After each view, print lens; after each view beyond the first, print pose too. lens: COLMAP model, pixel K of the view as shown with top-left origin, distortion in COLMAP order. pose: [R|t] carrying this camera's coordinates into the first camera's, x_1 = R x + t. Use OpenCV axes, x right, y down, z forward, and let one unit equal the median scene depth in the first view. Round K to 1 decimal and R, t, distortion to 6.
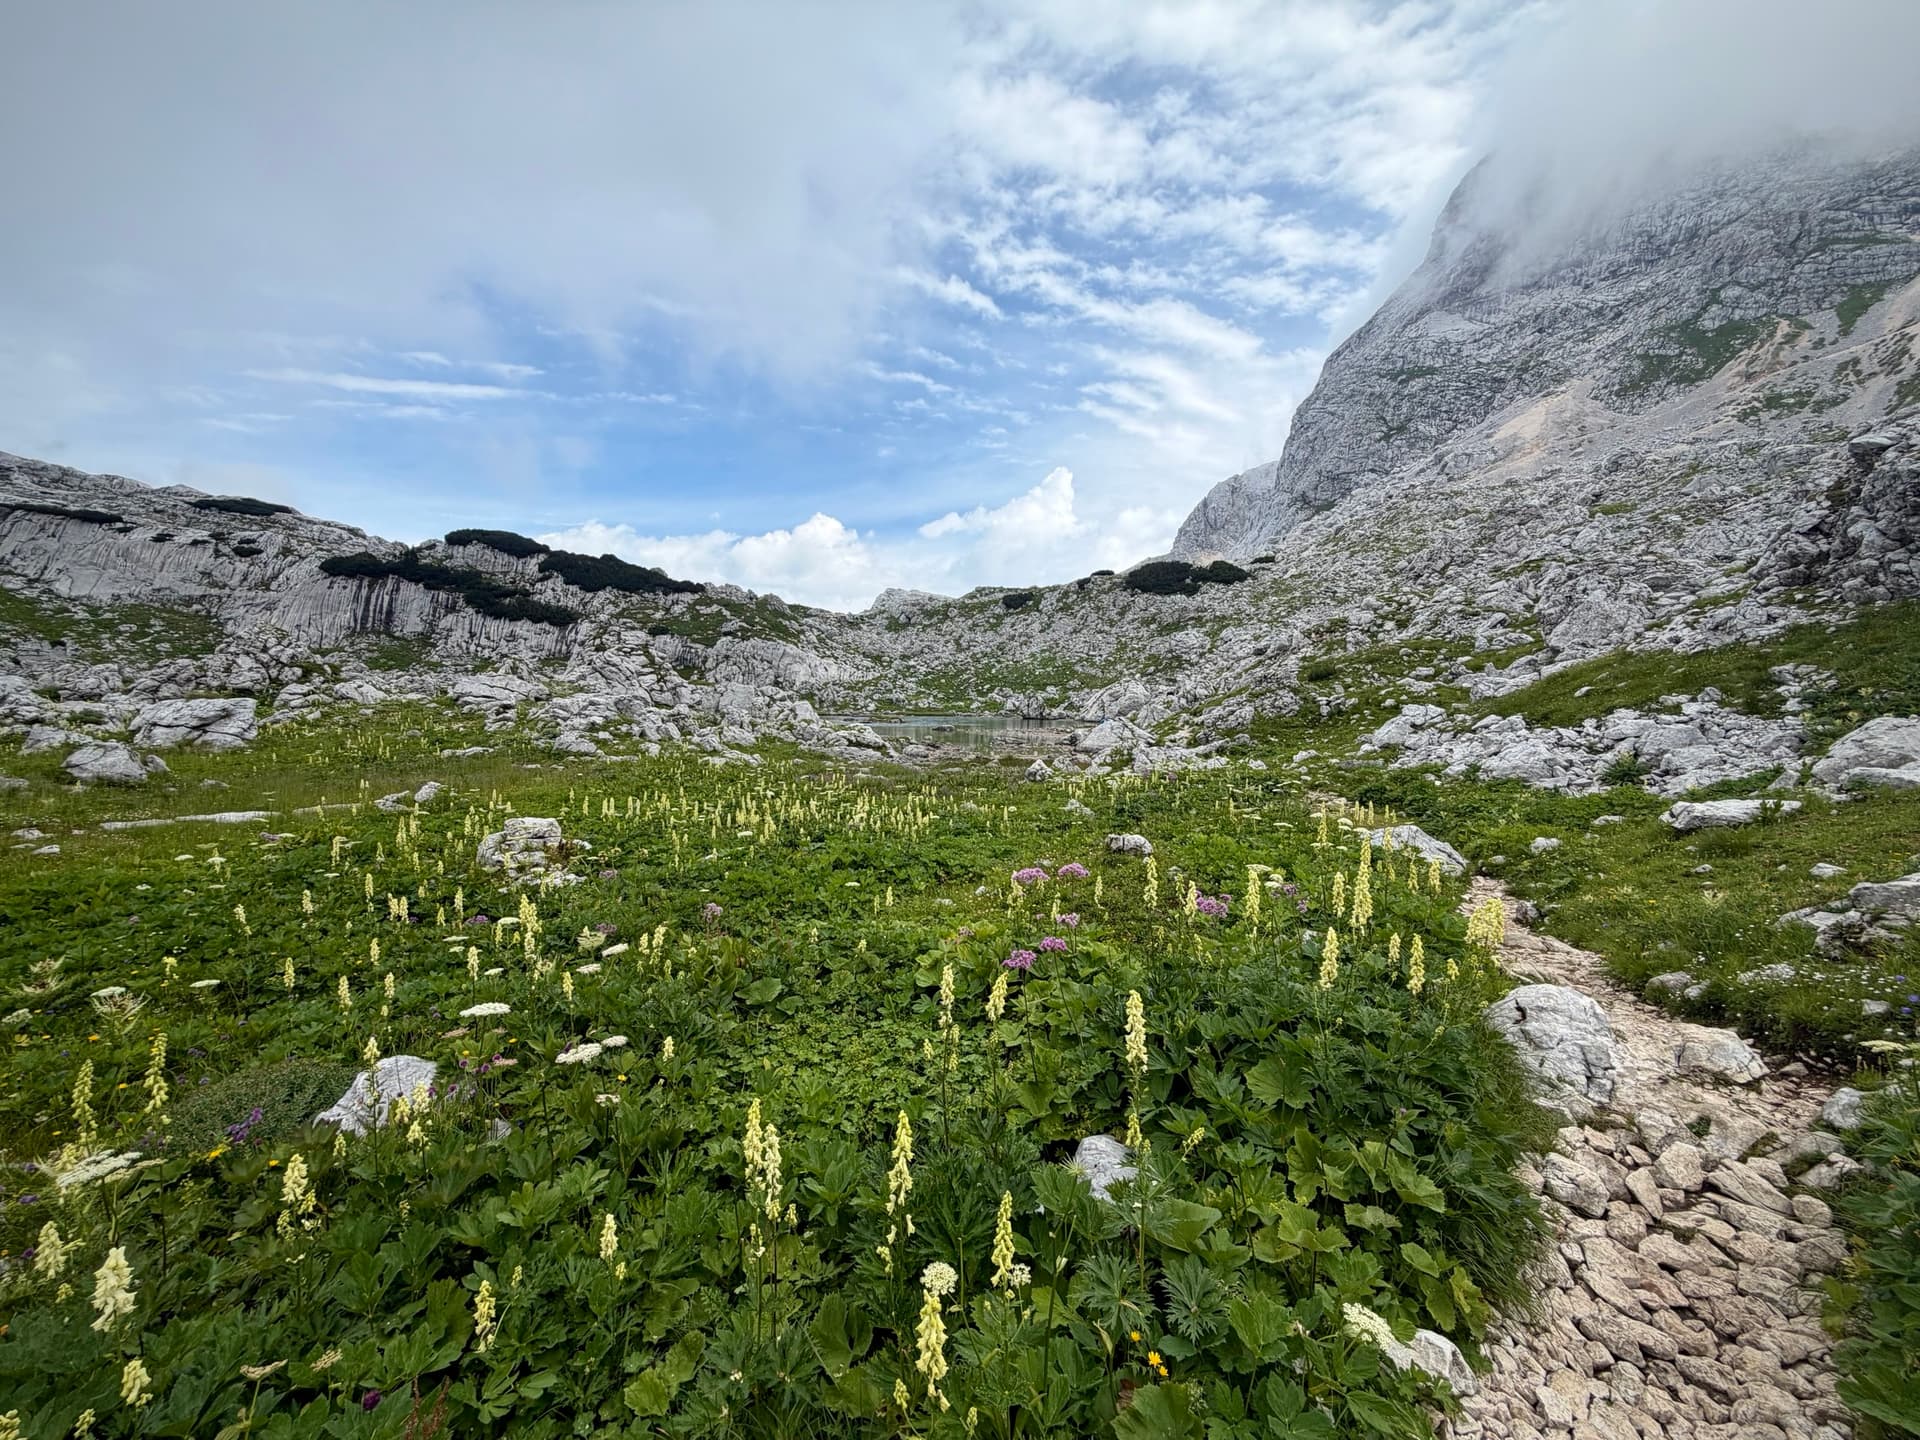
lens RADIAL K [[775.6, 0, 960.4], [0, 775.6, 711.6], [0, 0, 1]] dist [-0.000828, -0.000018]
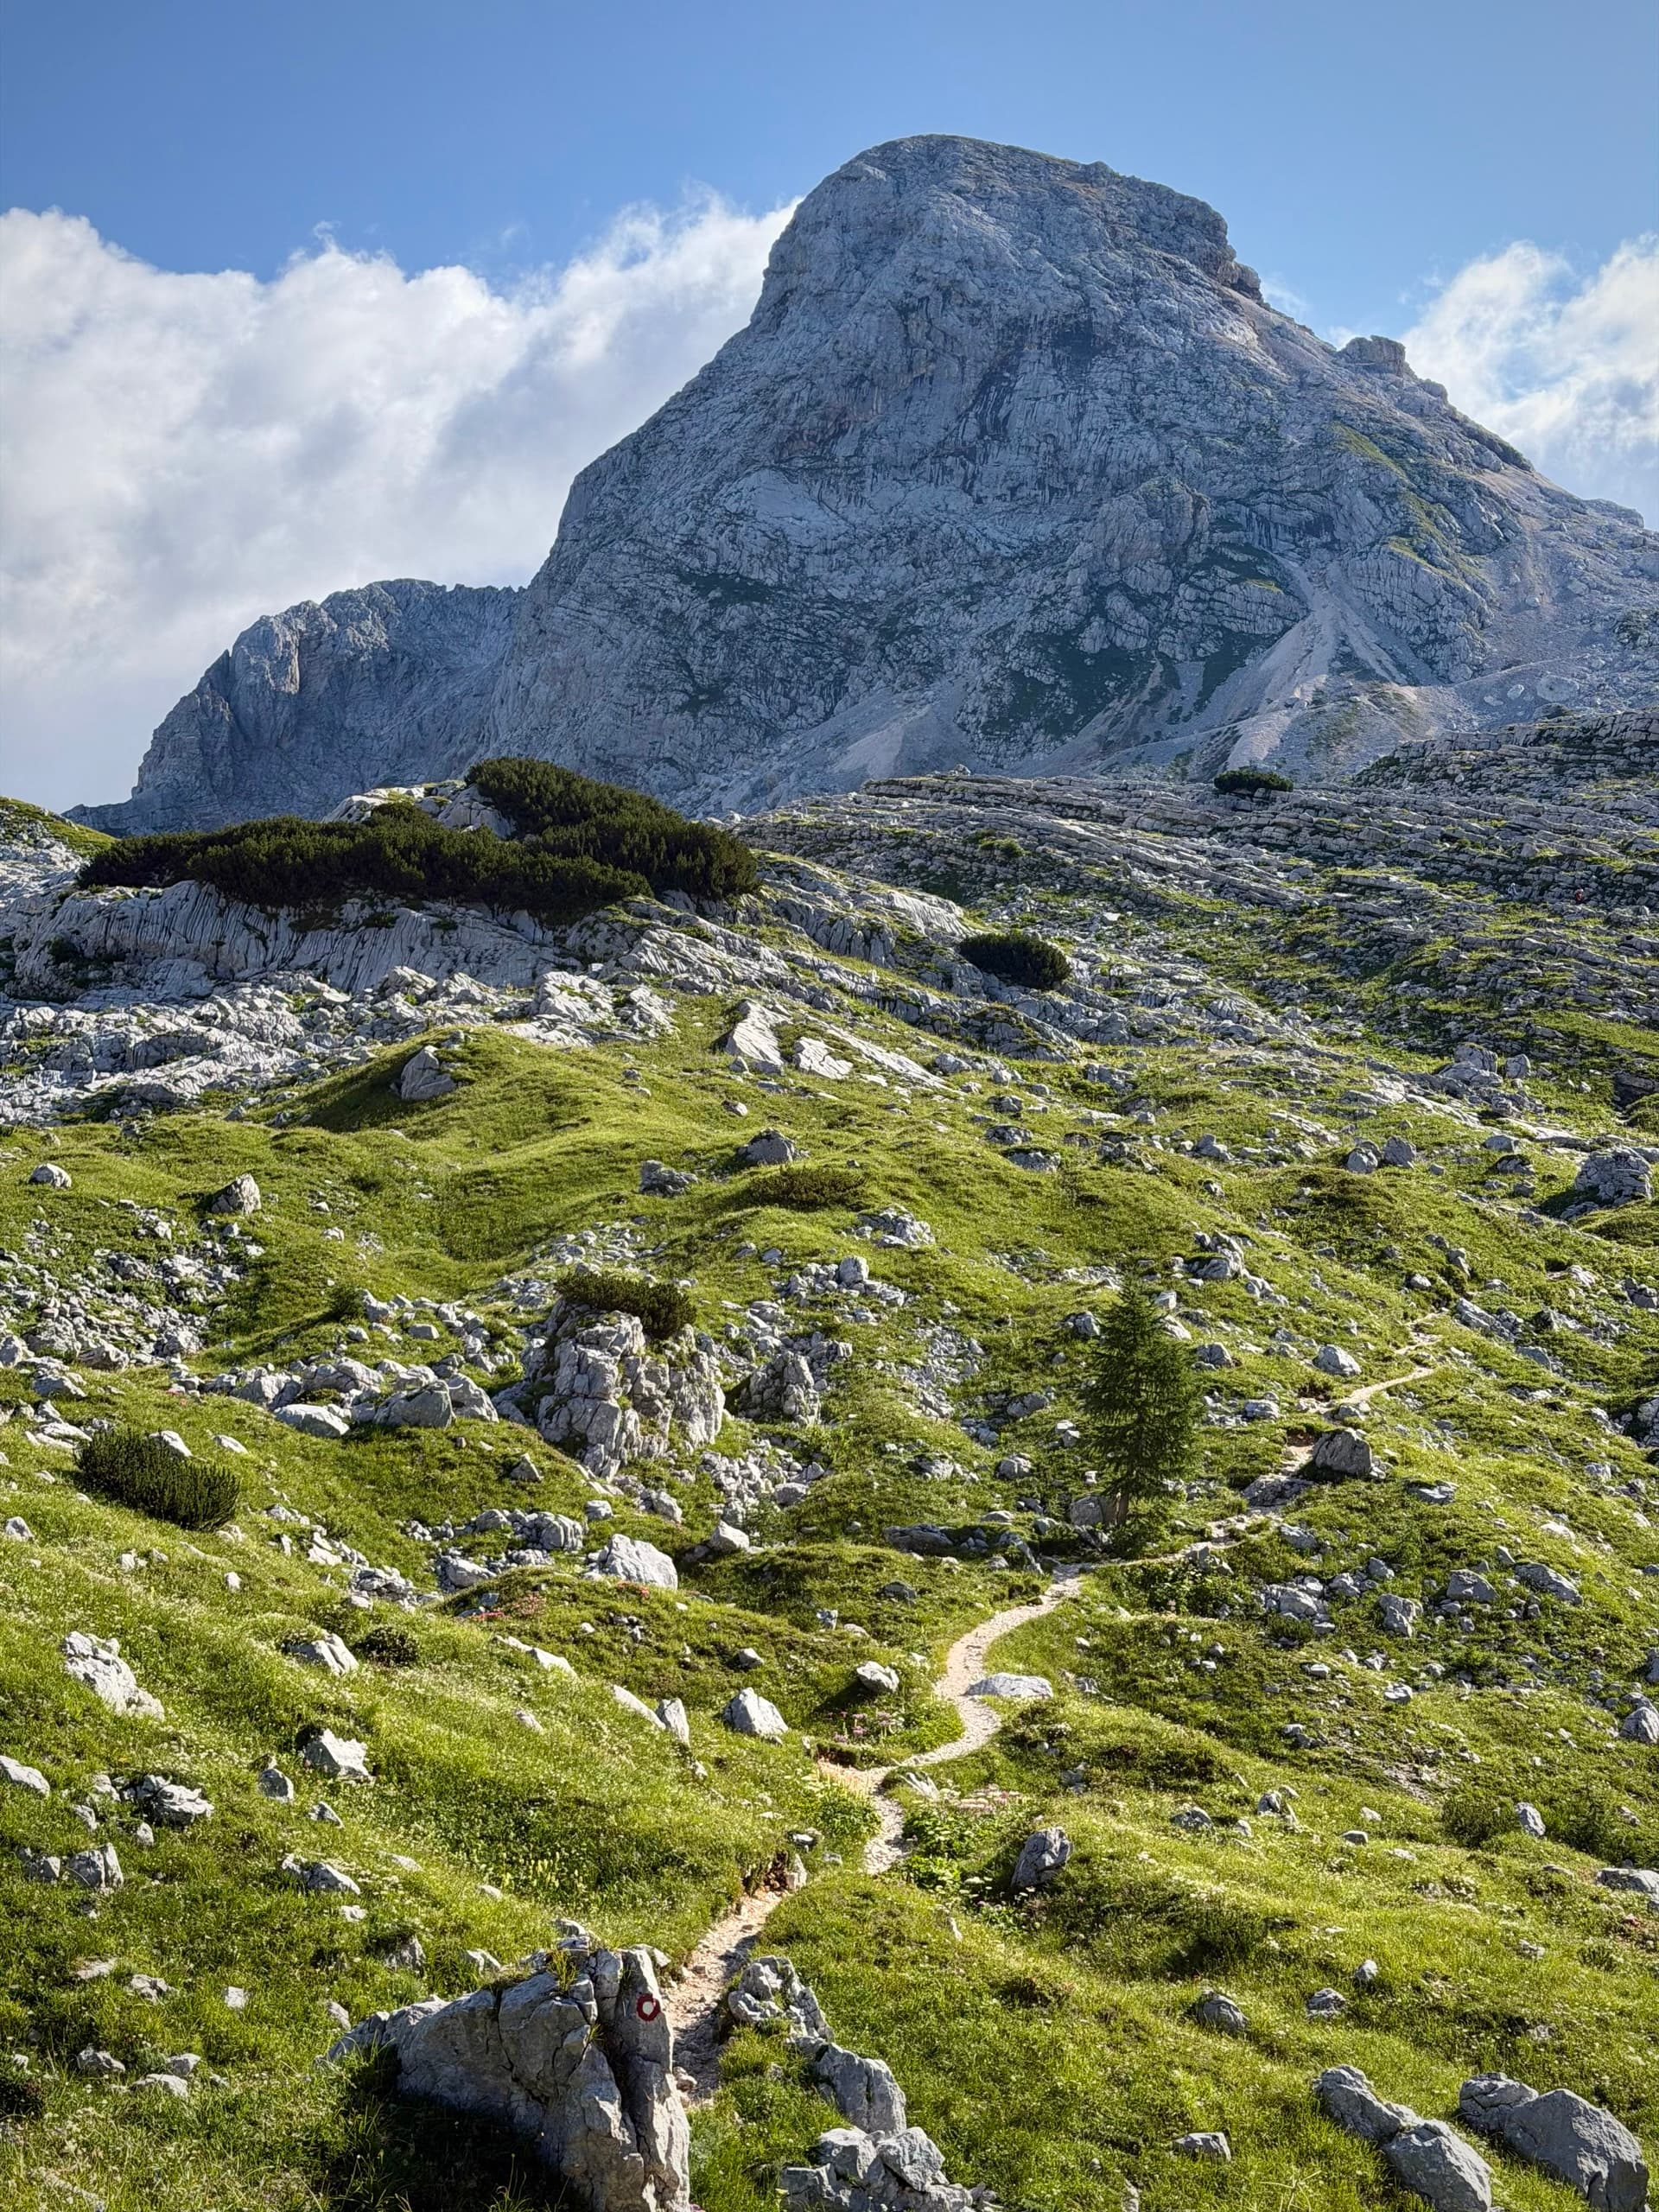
lens RADIAL K [[893.6, 0, 829.3], [0, 893.6, 1112.5], [0, 0, 1]] dist [-0.000828, -0.000018]
pose [[0.809908, 0.009409, 0.586481, 0.284798], [-0.001980, 0.999909, -0.013307, -0.052393], [-0.586553, 0.009617, 0.809854, 0.471655]]
